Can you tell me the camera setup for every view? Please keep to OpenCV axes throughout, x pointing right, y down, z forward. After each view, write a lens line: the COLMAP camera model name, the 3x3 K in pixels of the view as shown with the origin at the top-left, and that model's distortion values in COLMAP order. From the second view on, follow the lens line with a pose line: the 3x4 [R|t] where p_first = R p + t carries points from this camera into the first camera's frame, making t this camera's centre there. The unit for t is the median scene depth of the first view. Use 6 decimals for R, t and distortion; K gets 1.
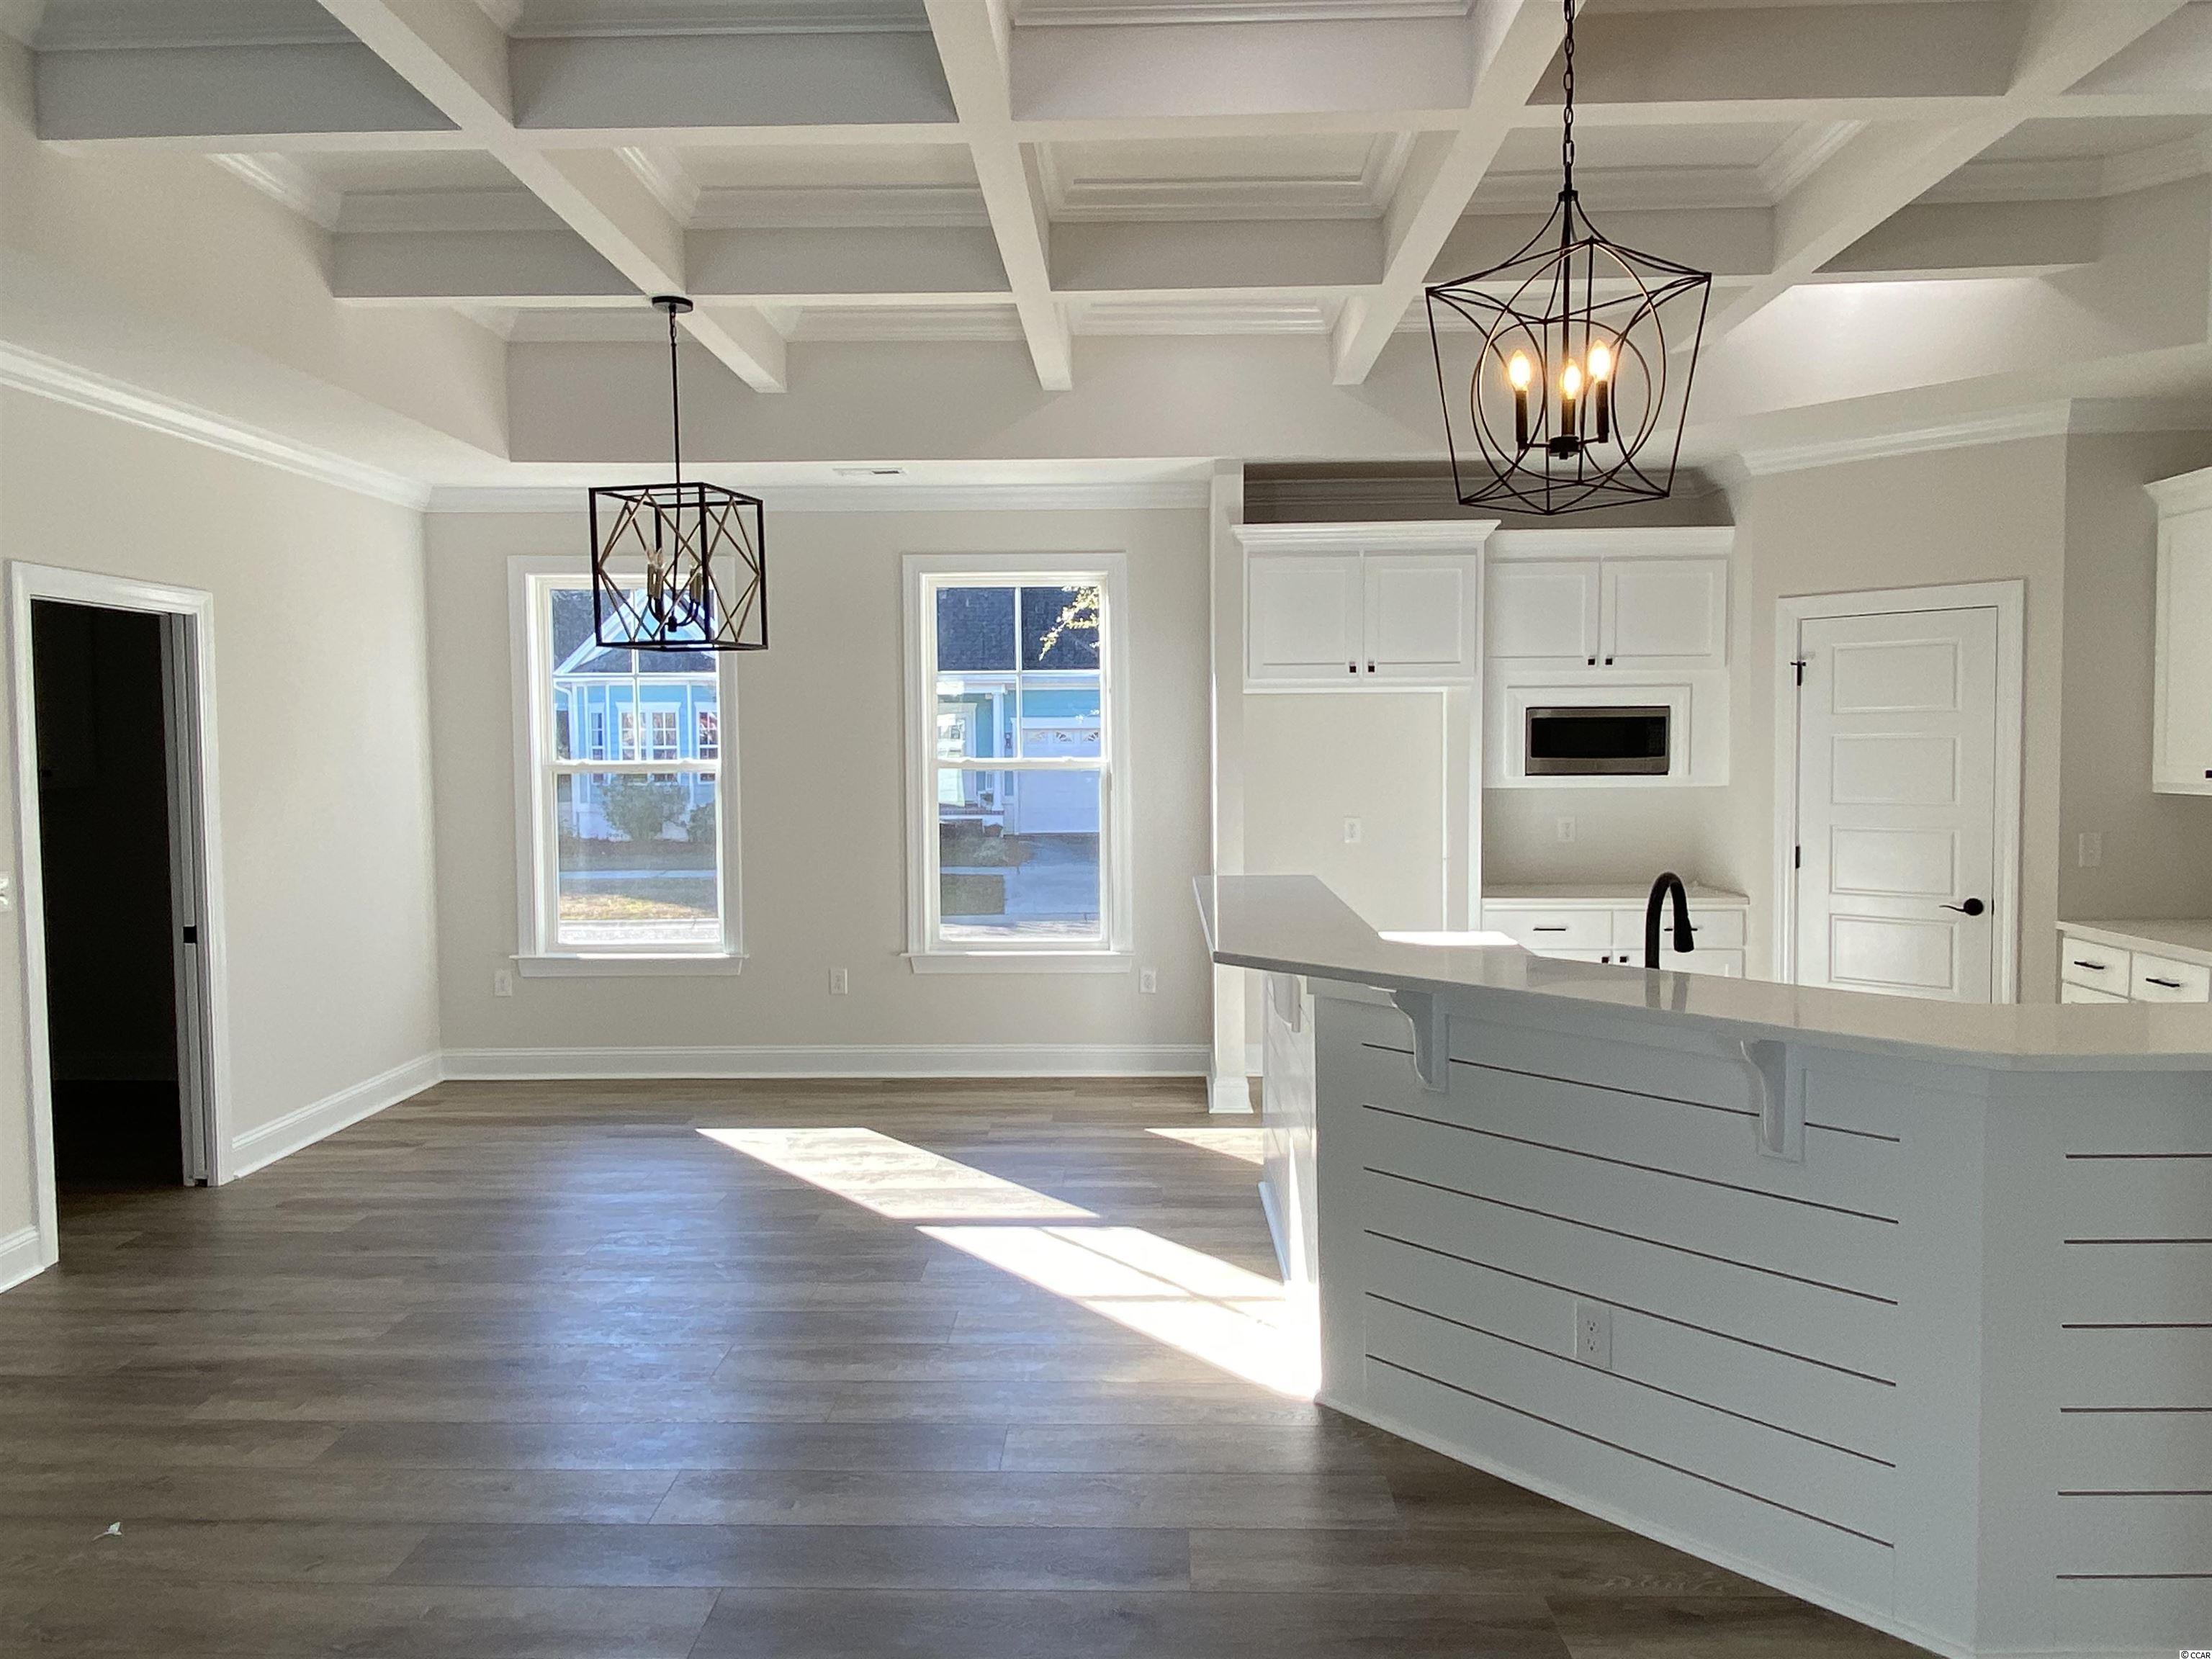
lens RADIAL K [[1506.4, 0, 1110.3], [0, 1506.4, 813.1], [0, 0, 1]] dist [0.090169, -0.106346]
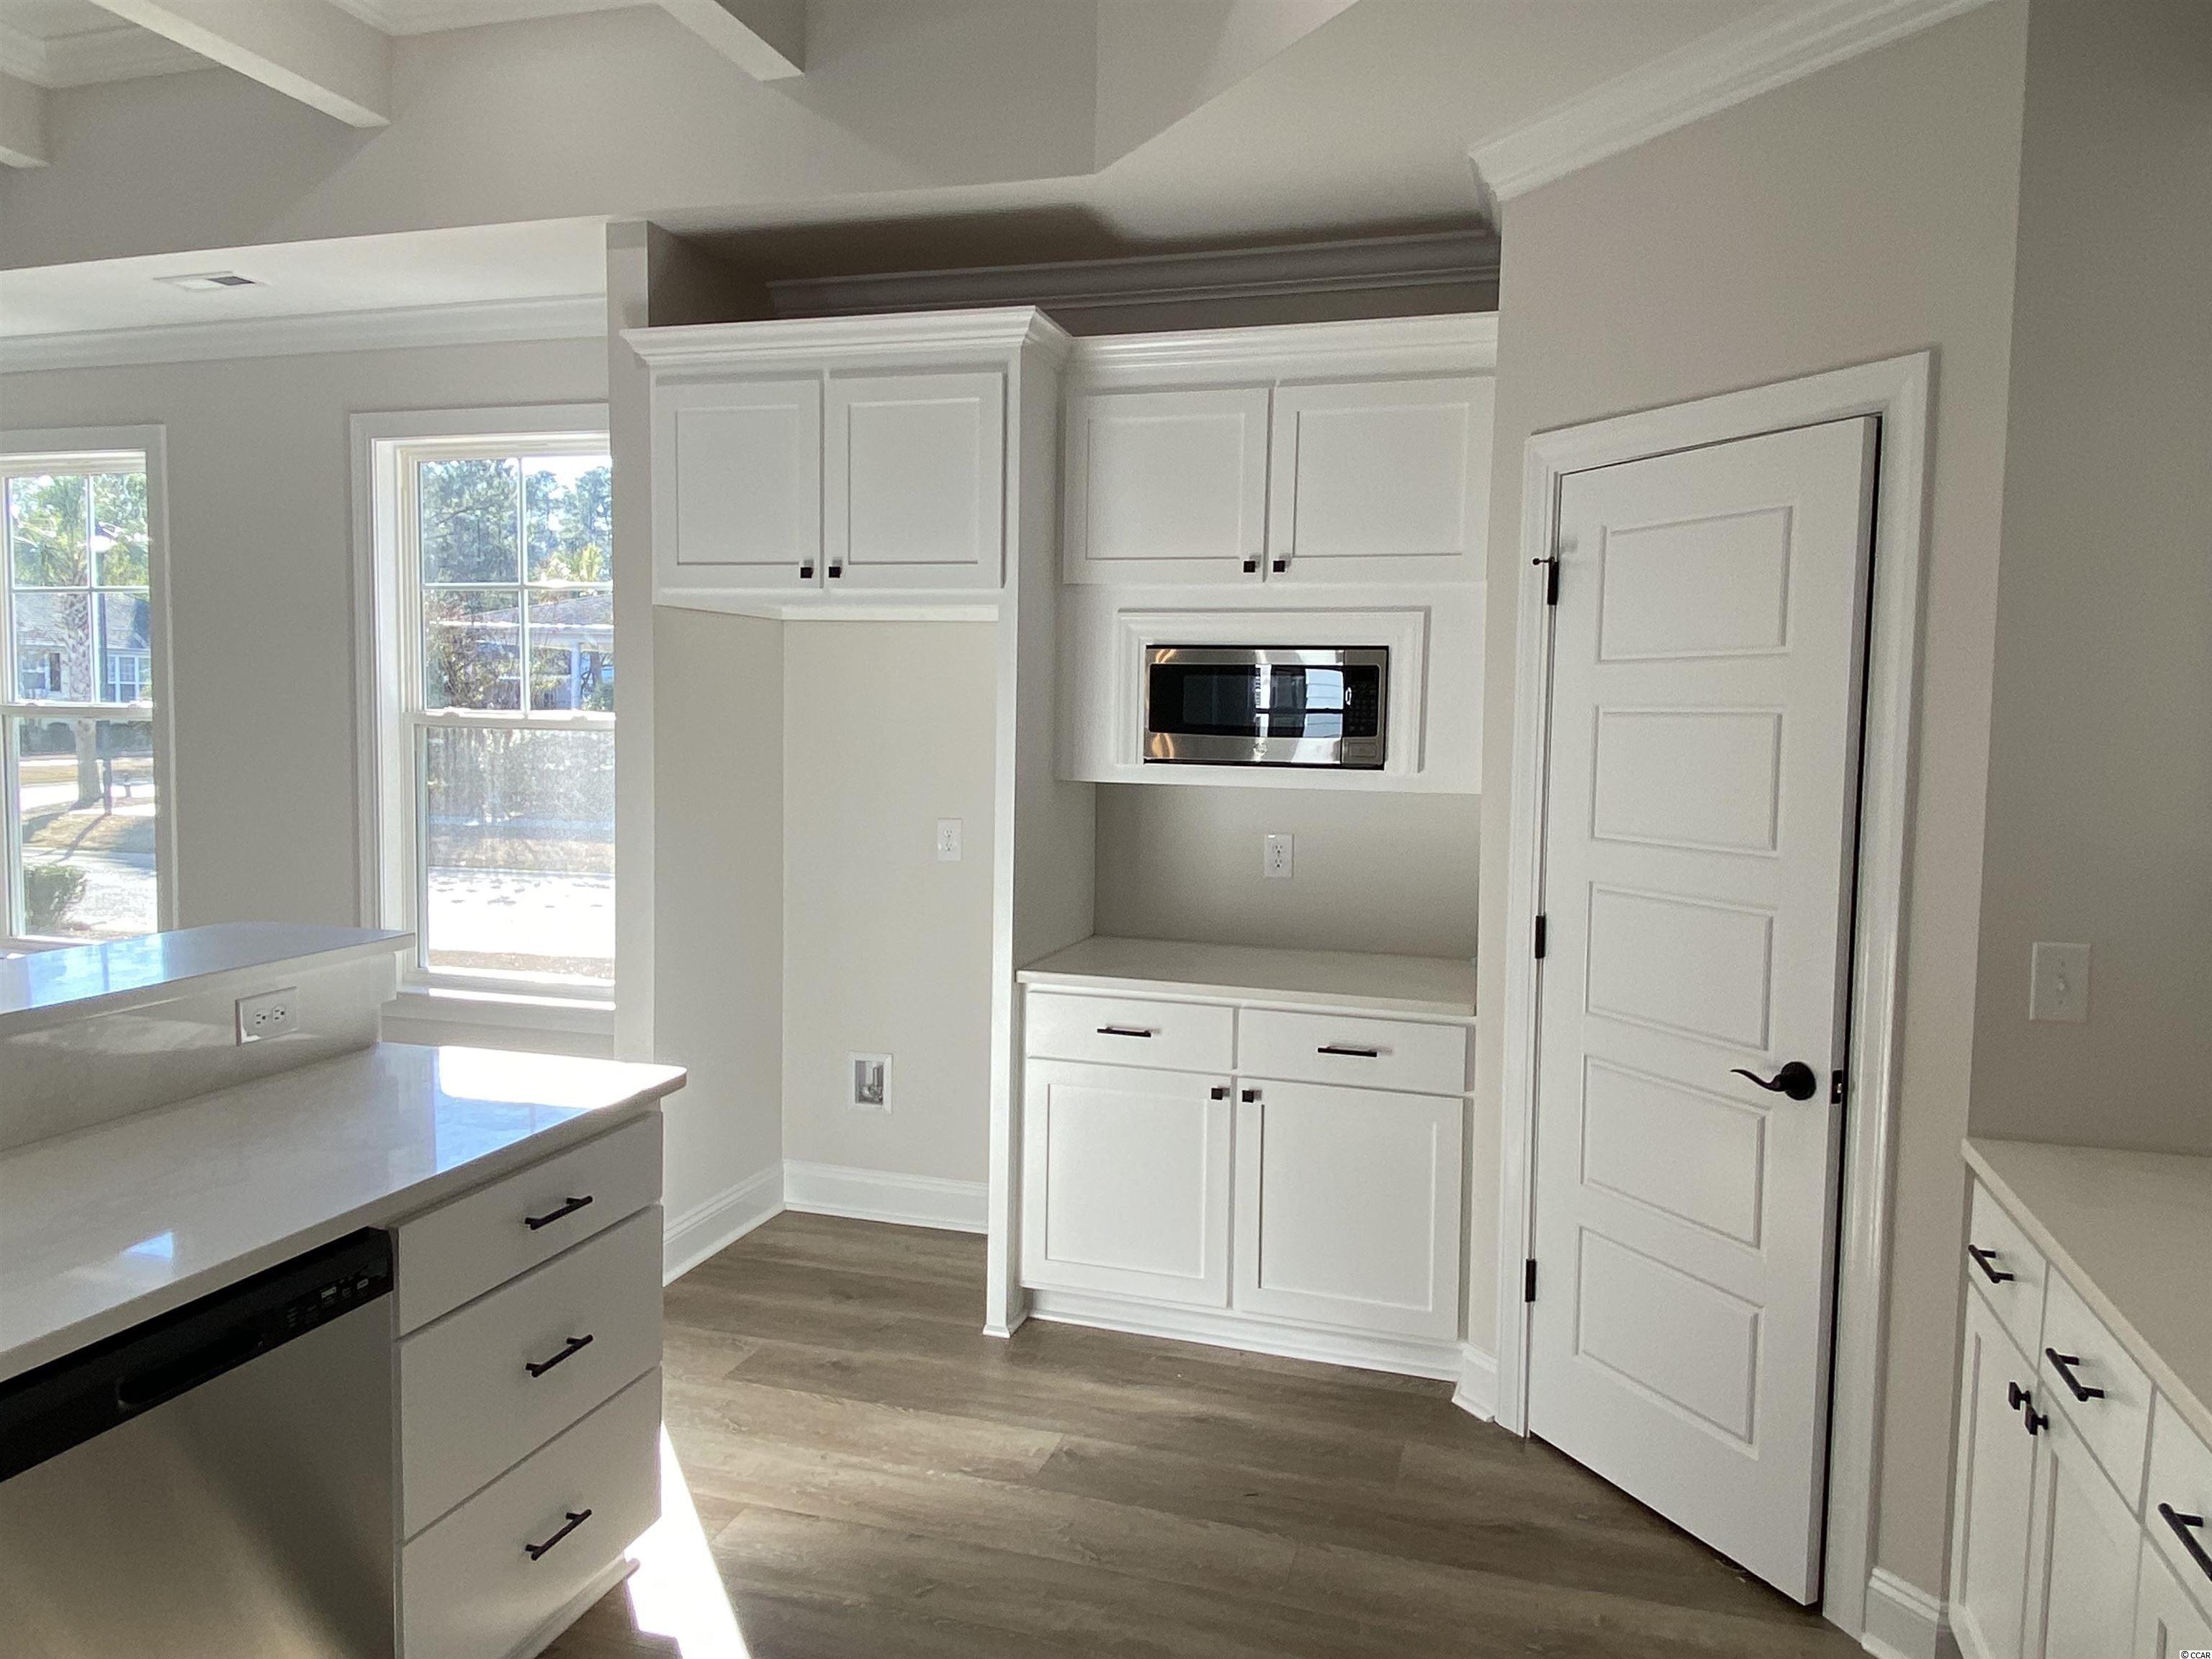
lens RADIAL K [[1506.4, 0, 1110.3], [0, 1506.4, 813.1], [0, 0, 1]] dist [0.090169, -0.106346]
pose [[0.962035, 0.042797, -0.269549, 0.536272], [-0.037981, 0.999012, 0.023061, -0.023443], [0.270270, -0.011948, 0.962710, 0.560828]]
